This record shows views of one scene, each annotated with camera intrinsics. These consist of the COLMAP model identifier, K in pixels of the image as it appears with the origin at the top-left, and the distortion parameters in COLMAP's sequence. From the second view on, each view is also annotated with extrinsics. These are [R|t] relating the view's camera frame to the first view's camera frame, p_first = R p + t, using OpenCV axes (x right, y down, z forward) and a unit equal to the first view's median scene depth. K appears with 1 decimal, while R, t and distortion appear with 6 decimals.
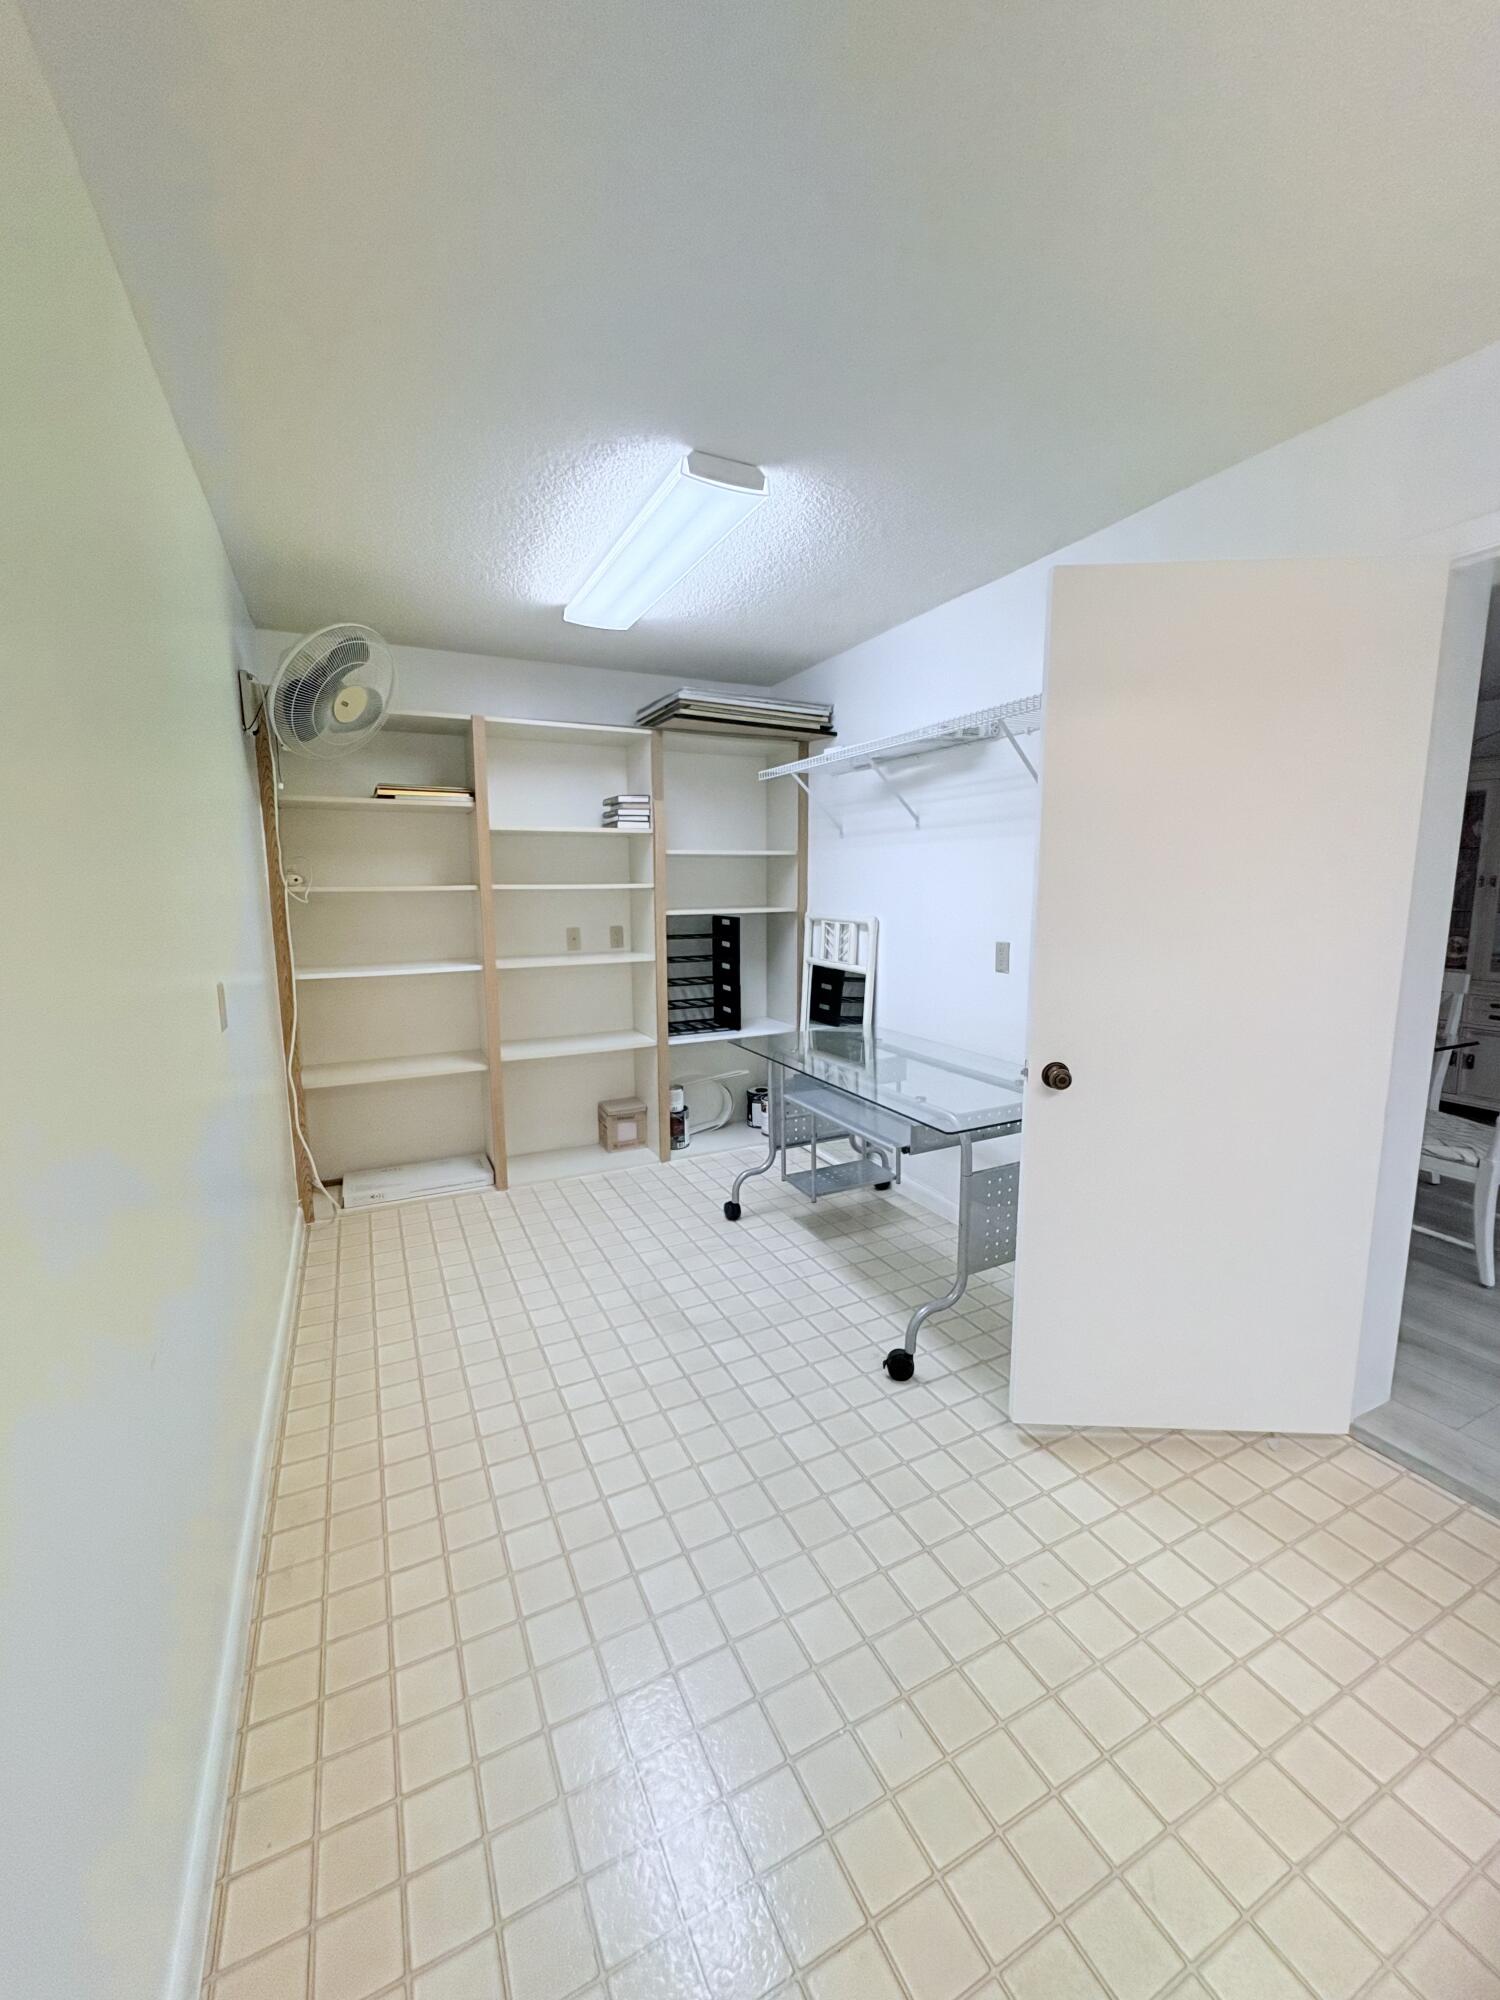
lens RADIAL K [[793.1, 0, 749.0], [0, 793.1, 999.7], [0, 0, 1]] dist [0.000191, -0.000052]
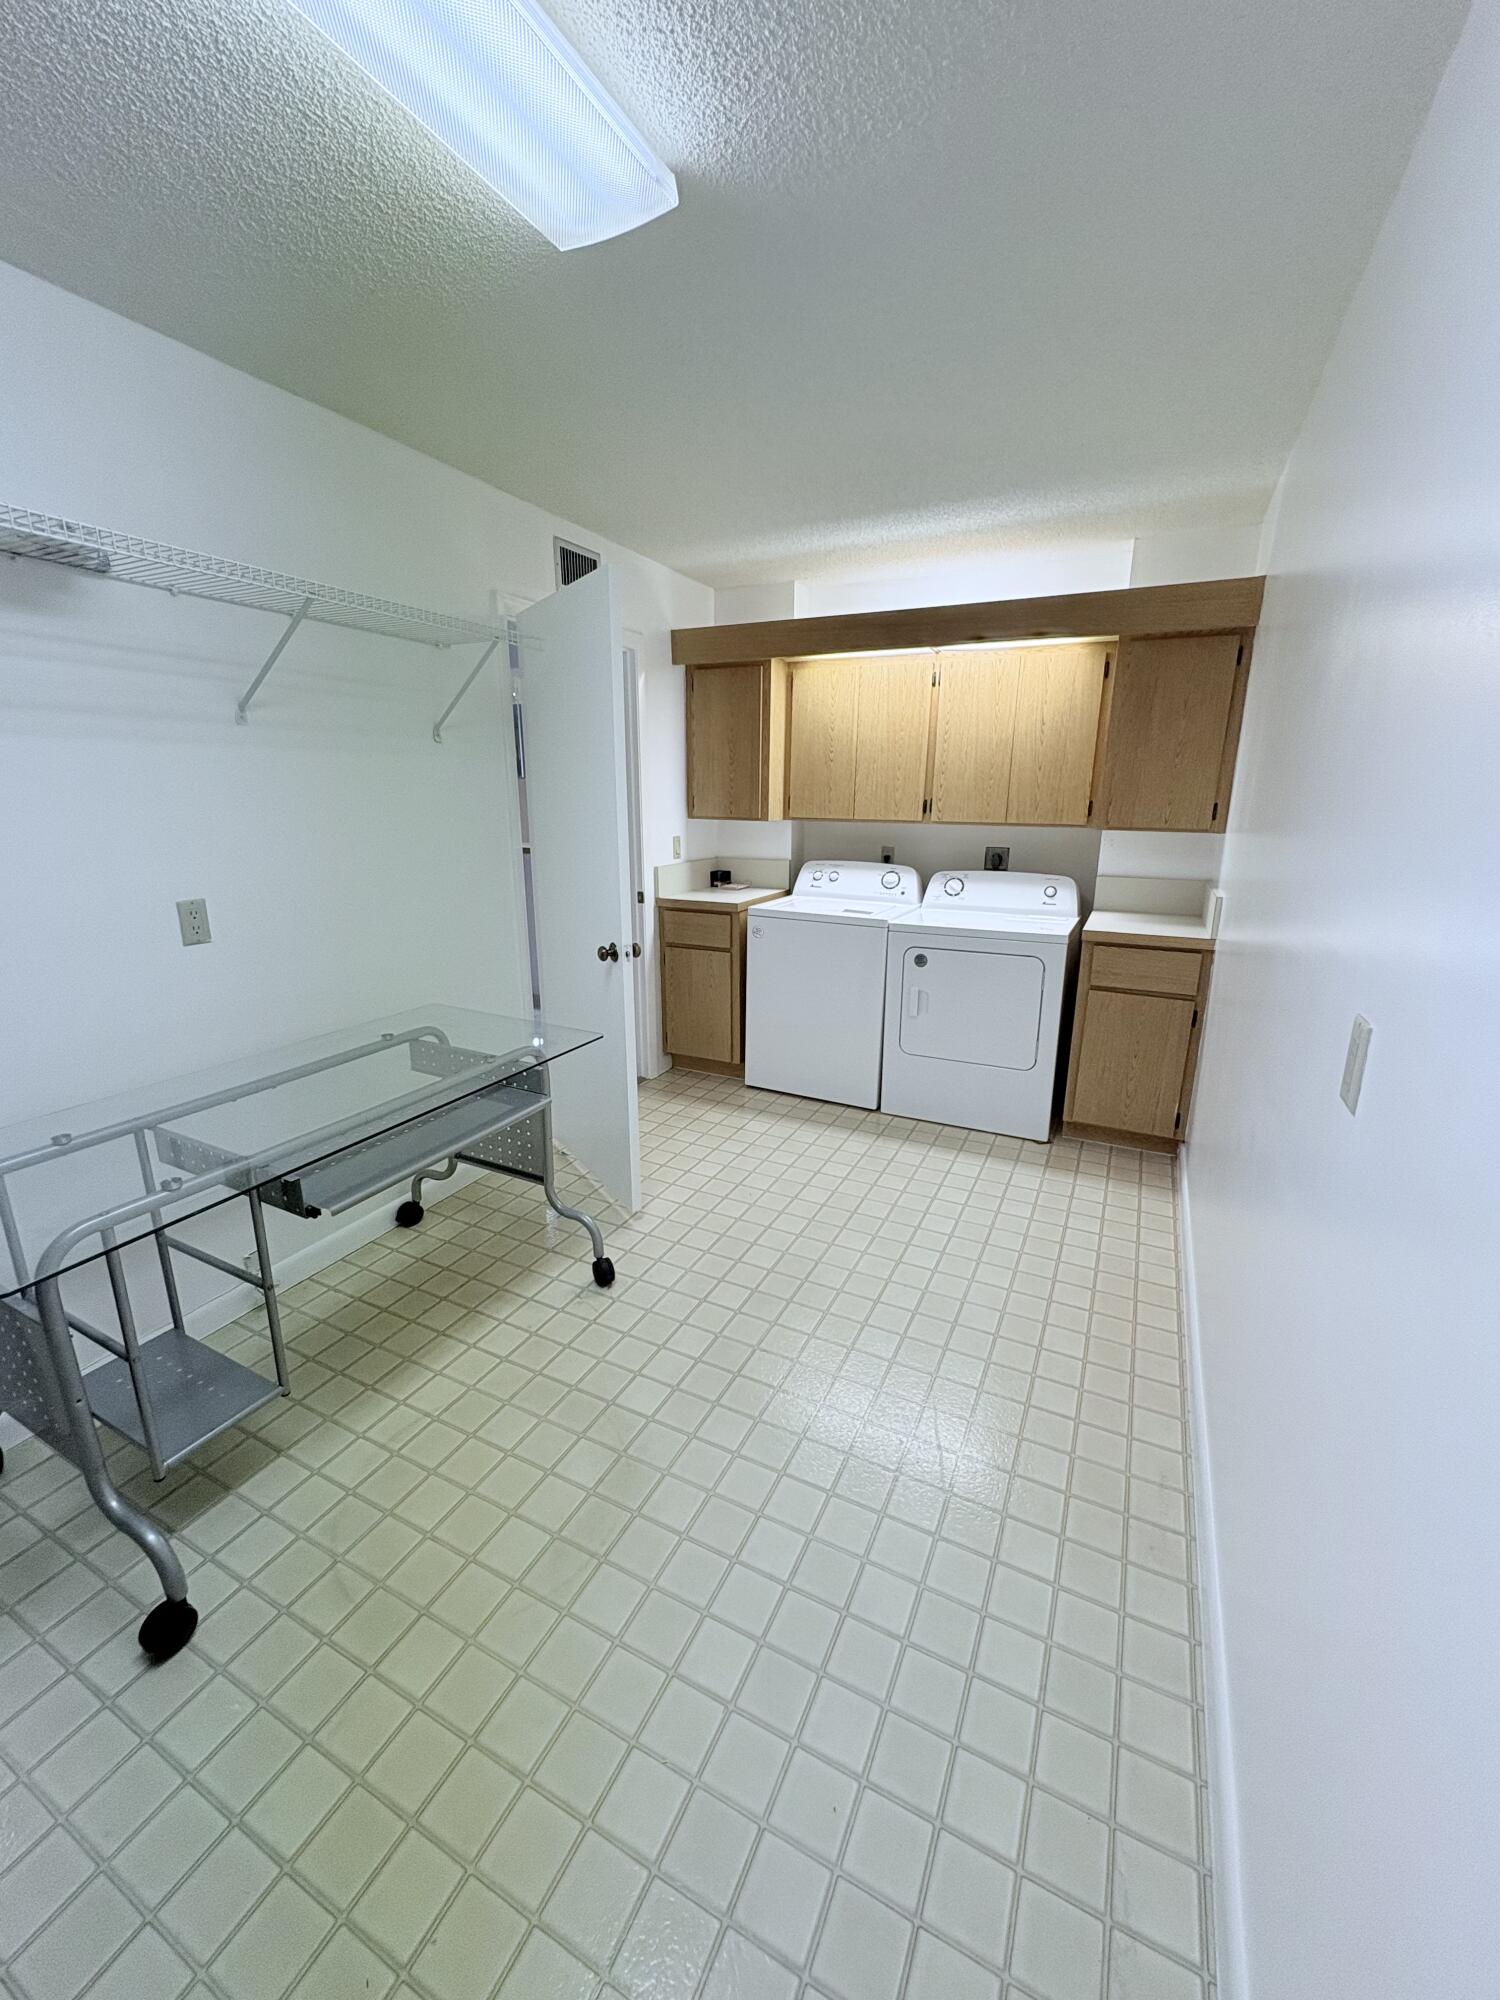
lens RADIAL K [[793.1, 0, 749.0], [0, 793.1, 999.7], [0, 0, 1]] dist [0.000191, -0.000052]
pose [[-0.597609, -0.209556, 0.773918, -0.634549], [0.113099, 0.933558, 0.340116, -0.209027], [-0.793771, 0.290786, -0.534202, 1.230227]]
